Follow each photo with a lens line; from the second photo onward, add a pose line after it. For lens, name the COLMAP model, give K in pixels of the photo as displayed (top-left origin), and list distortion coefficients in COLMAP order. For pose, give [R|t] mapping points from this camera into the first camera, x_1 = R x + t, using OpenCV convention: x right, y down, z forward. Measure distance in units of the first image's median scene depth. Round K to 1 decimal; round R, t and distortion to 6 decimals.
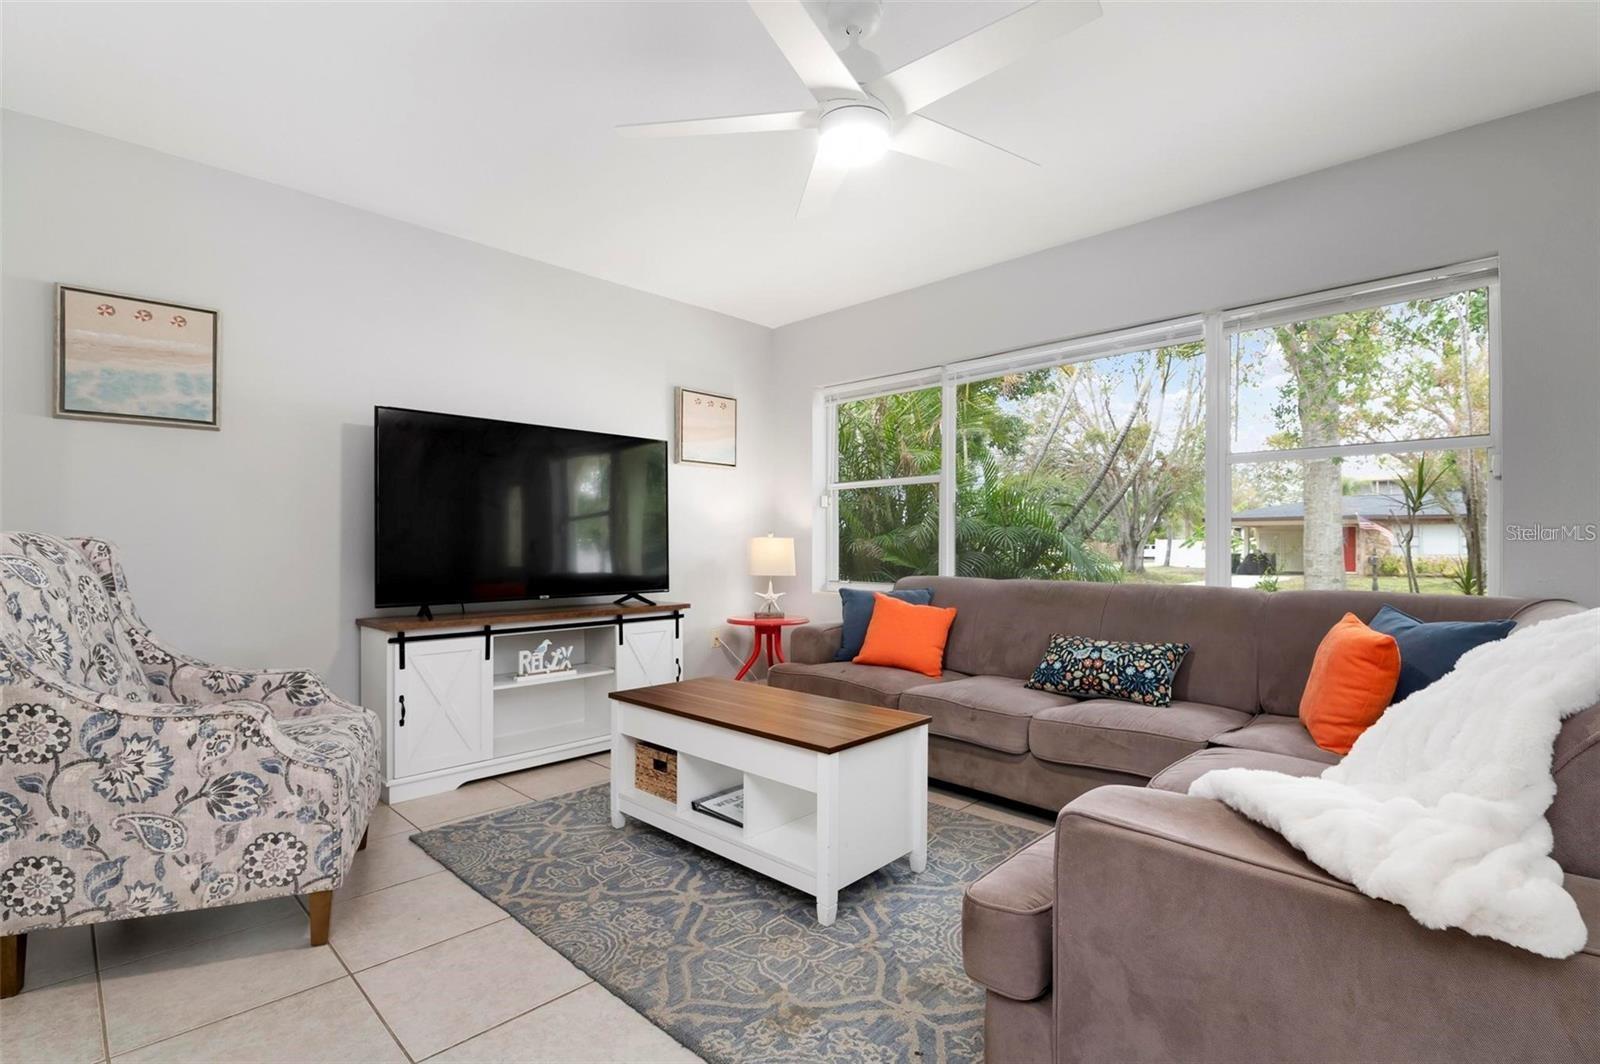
lens RADIAL K [[734.6, 0, 798.0], [0, 734.6, 533.4], [0, 0, 1]] dist [-0.000527, -0.002221]
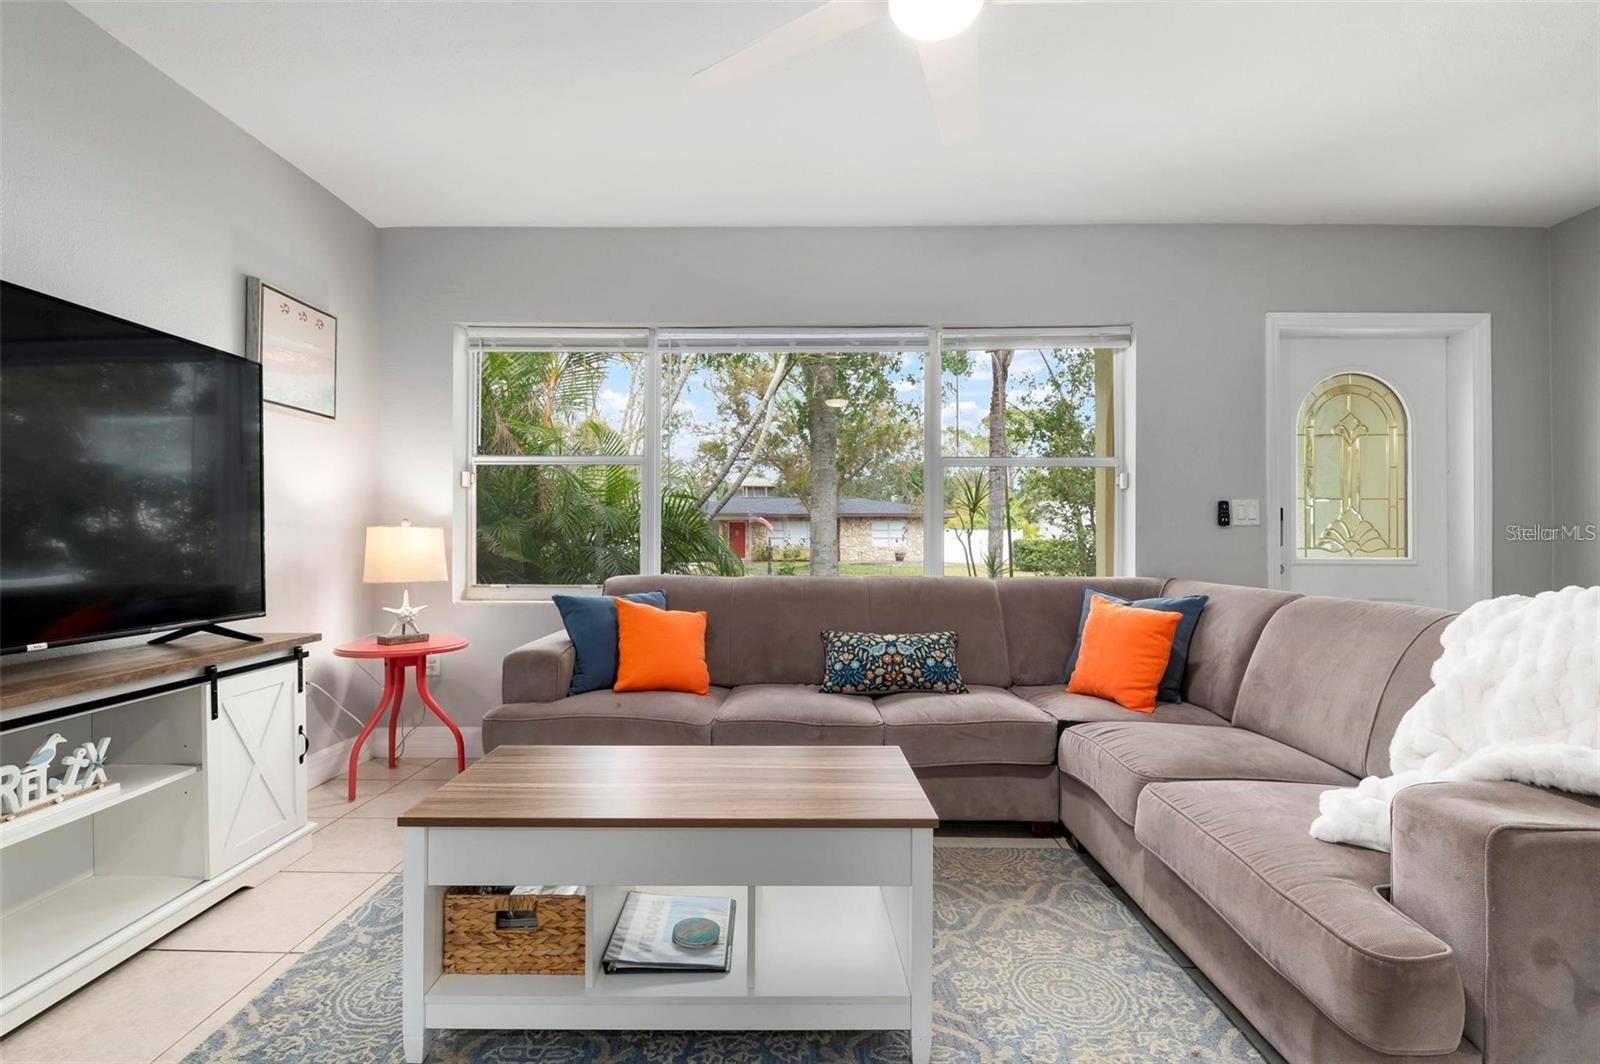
lens RADIAL K [[720.5, 0, 772.2], [0, 720.5, 540.5], [0, 0, 1]] dist [0.002348, -0.004925]
pose [[0.733529, -0.001481, 0.679656, -0.364864], [-0.013235, 0.999777, 0.016463, 0.003340], [-0.679529, -0.021071, 0.733346, 0.386329]]
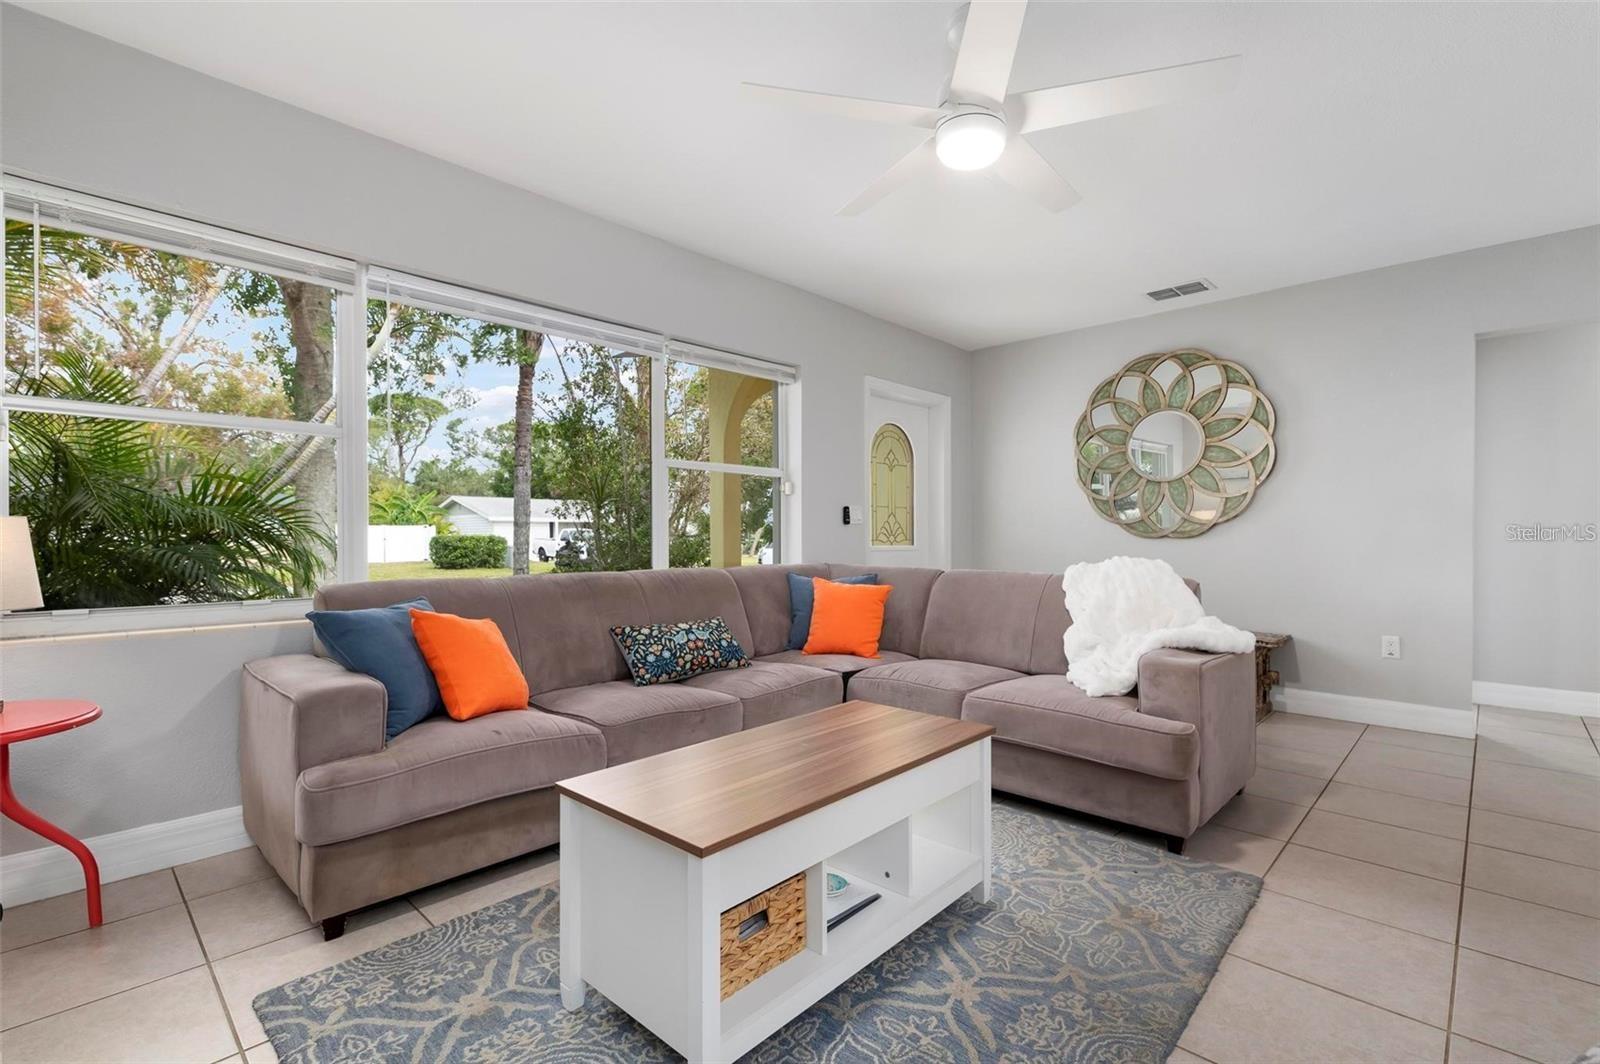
lens RADIAL K [[720.5, 0, 805.2], [0, 720.5, 542.2], [0, 0, 1]] dist [0.002348, -0.004925]
pose [[-0.014834, -0.010678, 0.999833, -0.627303], [-0.017308, 0.999796, 0.010421, 0.013570], [-0.999740, -0.017150, -0.015016, 0.827898]]
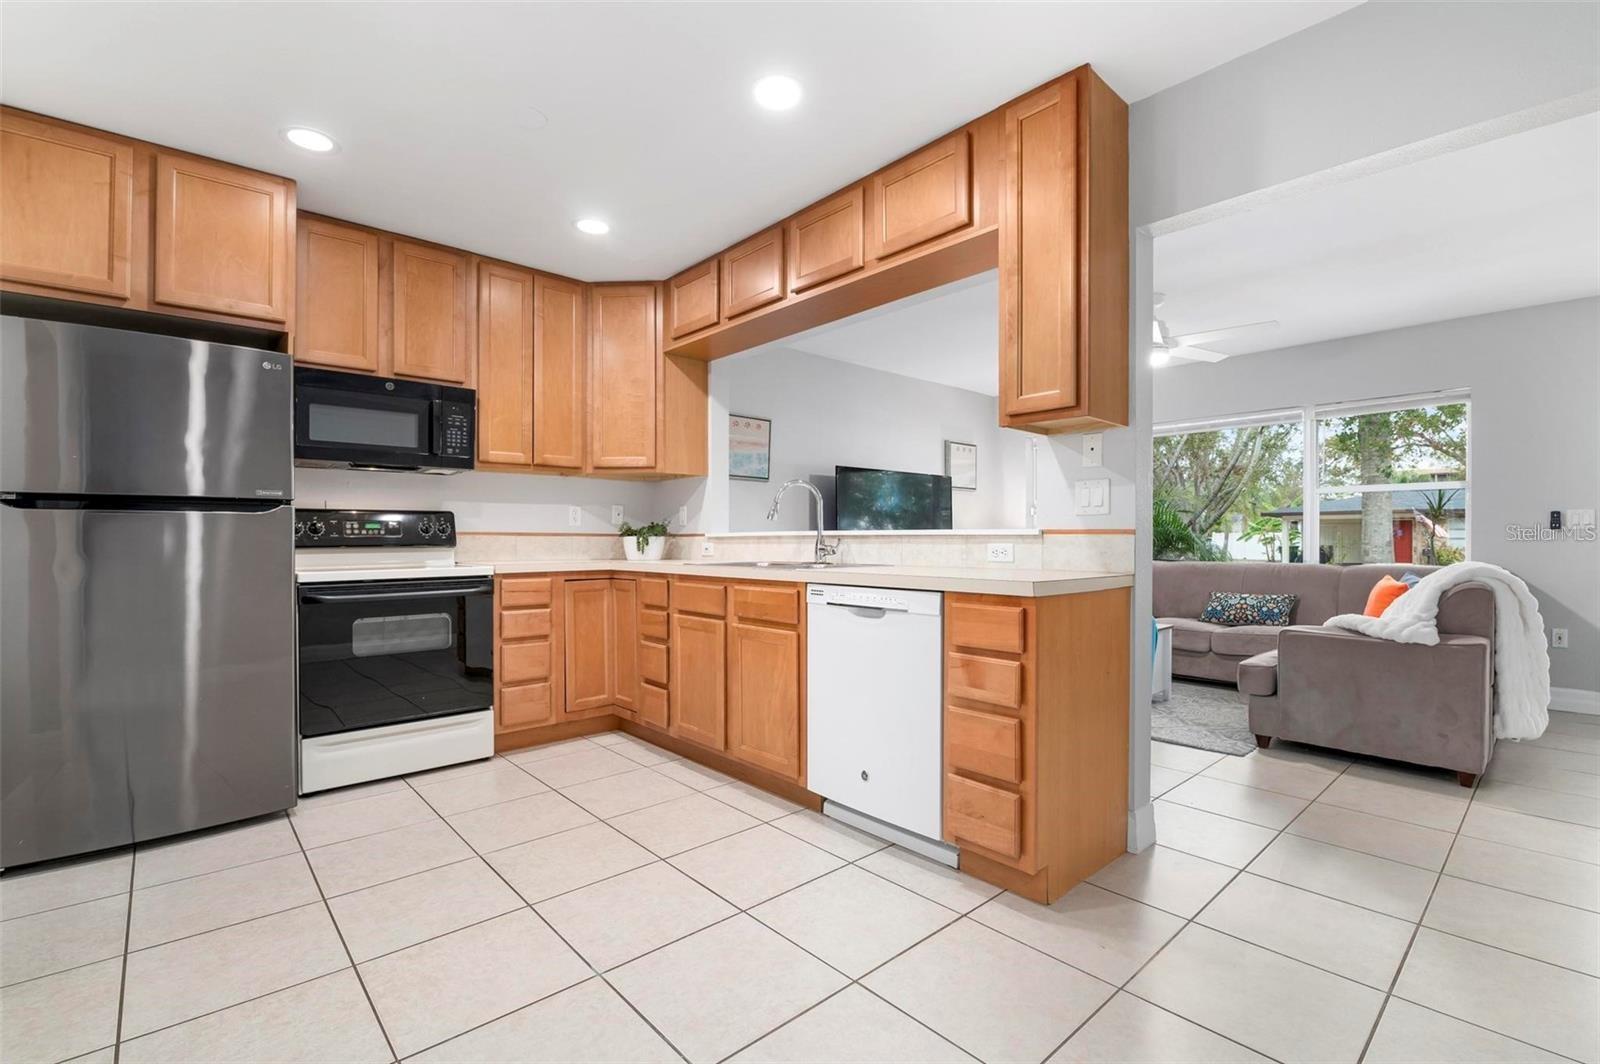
lens RADIAL K [[720.5, 0, 799.6], [0, 720.5, 535.5], [0, 0, 1]] dist [0.002348, -0.004925]
pose [[0.998339, -0.003229, -0.057524, -0.563070], [0.003886, 0.999928, 0.011310, -0.020438], [0.057484, -0.011515, 0.998280, -0.805064]]
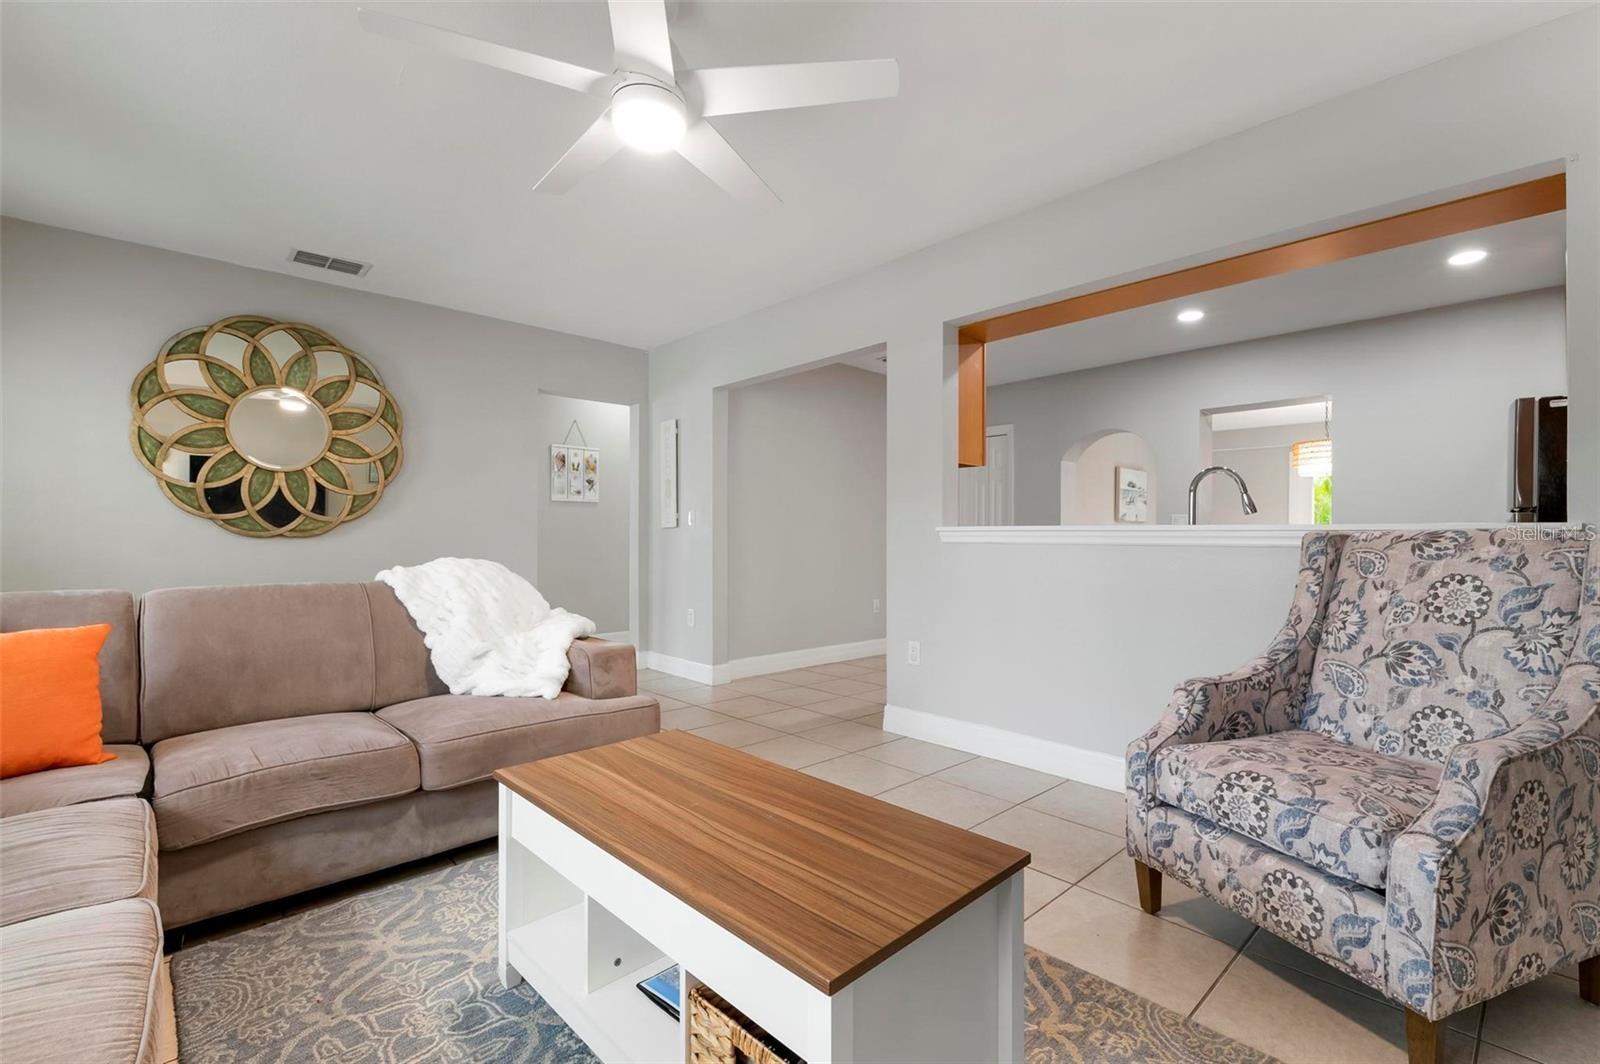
lens RADIAL K [[702.9, 0, 807.1], [0, 702.9, 529.1], [0, 0, 1]] dist [-0.002149, -0.000135]
pose [[-0.999654, -0.006049, 0.025593, -0.114671], [-0.006763, 0.999588, -0.027881, 0.021602], [-0.025414, -0.028044, -0.999284, 1.273912]]
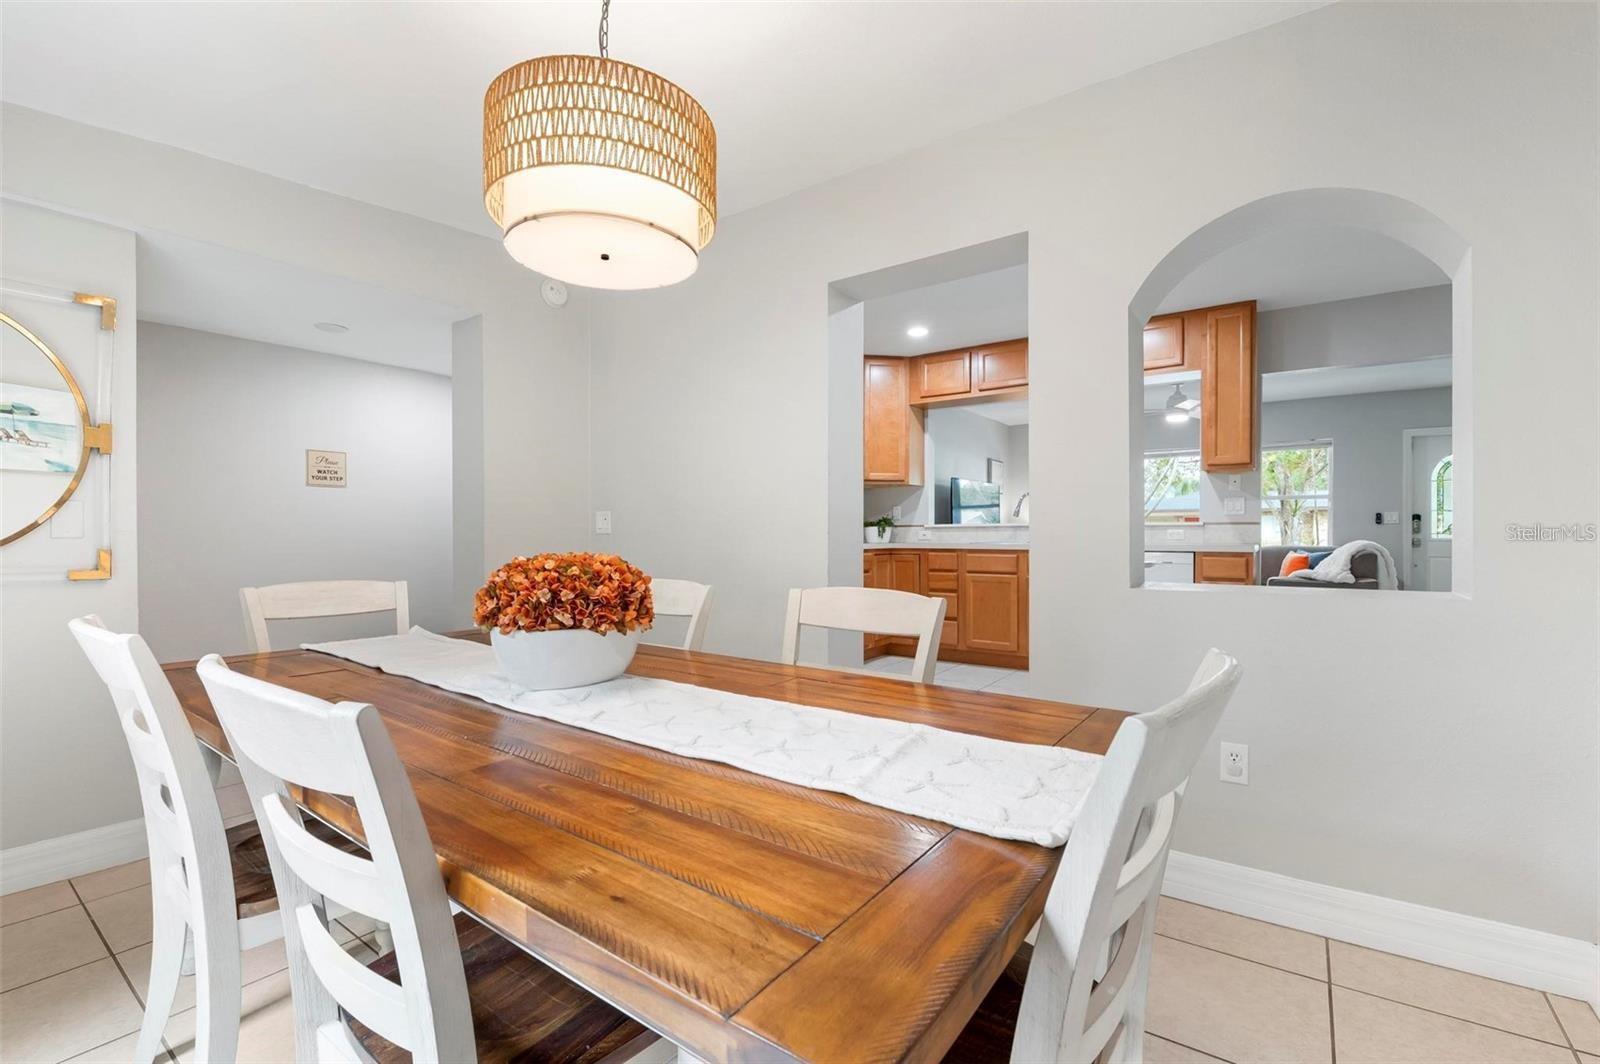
lens RADIAL K [[702.9, 0, 798.5], [0, 702.9, 534.8], [0, 0, 1]] dist [-0.002149, -0.000135]
pose [[0.988669, -0.003610, 0.150070, -1.484038], [0.000834, 0.999828, 0.018552, -0.018372], [-0.150111, -0.018217, 0.988501, -1.382152]]
